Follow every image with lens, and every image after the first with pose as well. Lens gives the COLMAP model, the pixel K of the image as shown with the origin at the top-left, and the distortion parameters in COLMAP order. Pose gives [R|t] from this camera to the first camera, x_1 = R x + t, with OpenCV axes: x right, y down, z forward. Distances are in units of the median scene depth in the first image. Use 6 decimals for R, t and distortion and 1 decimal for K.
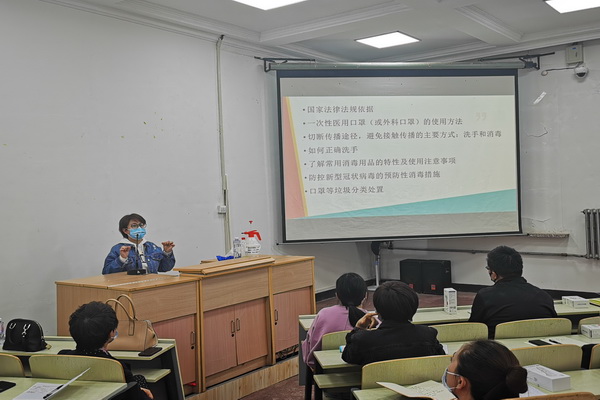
lens RADIAL K [[633.6, 0, 304.1], [0, 633.6, 199.0], [0, 0, 1]] dist [0.065057, 0.000000]
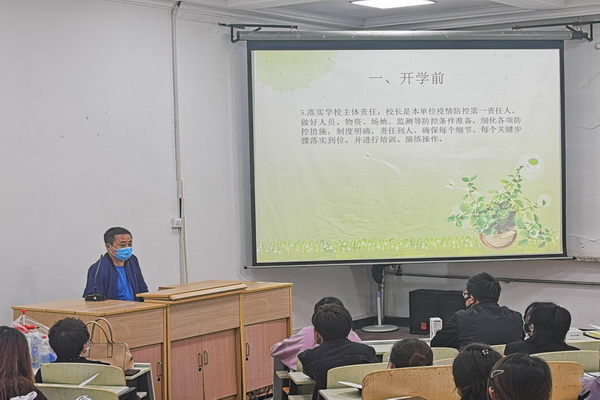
lens RADIAL K [[1152.7, 0, 298.0], [0, 1152.7, 195.5], [0, 0, 1]] dist [0.093015, 0.000000]
pose [[0.999818, 0.011362, 0.015337, -0.000945], [-0.011531, 0.999874, 0.010946, -0.031686], [-0.015211, -0.011121, 0.999822, -0.393764]]
